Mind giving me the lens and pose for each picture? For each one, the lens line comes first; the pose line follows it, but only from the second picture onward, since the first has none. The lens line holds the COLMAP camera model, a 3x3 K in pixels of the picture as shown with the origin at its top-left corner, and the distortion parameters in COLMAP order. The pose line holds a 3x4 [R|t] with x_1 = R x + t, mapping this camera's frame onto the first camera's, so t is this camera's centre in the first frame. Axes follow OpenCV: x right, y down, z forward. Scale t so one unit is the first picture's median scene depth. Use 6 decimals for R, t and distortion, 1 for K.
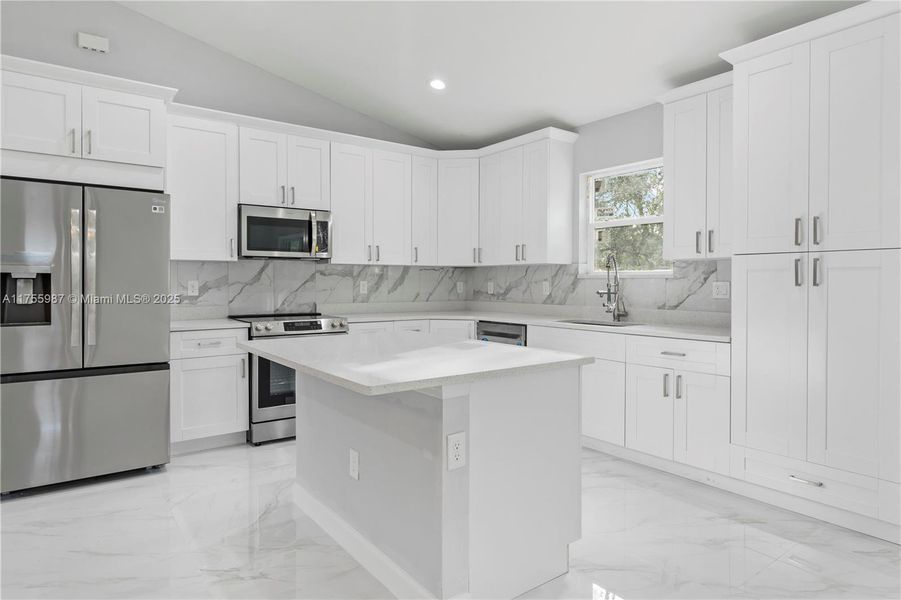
lens RADIAL K [[504.9, 0, 451.6], [0, 504.9, 286.8], [0, 0, 1]] dist [-0.000879, -0.000046]
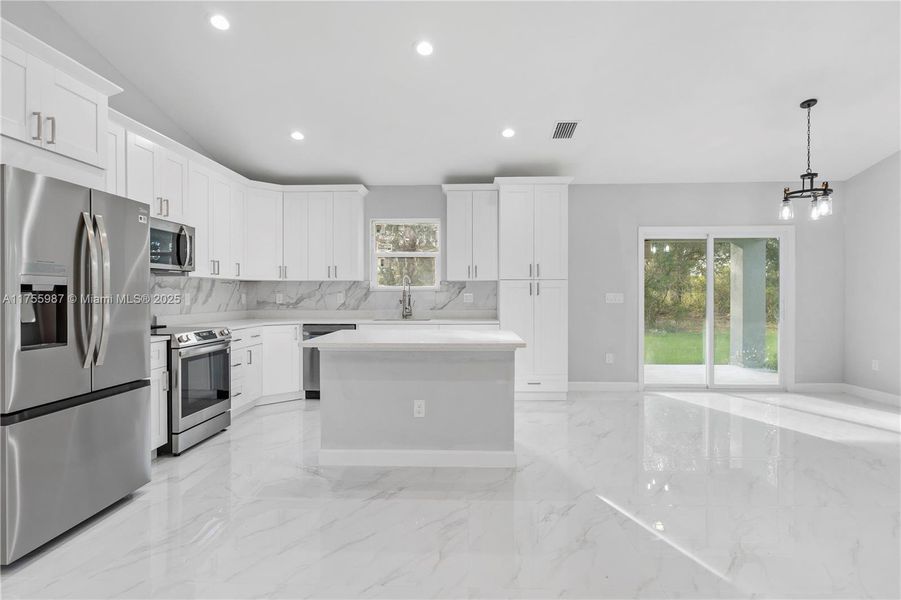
lens RADIAL K [[422.8, 0, 450.5], [0, 422.8, 300.0], [0, 0, 1]] dist [-0.002066, -0.000134]
pose [[0.667288, -0.014139, 0.744665, -0.499290], [0.009438, 0.999900, 0.010529, -0.001705], [-0.744740, 0.000002, 0.667355, 0.017714]]
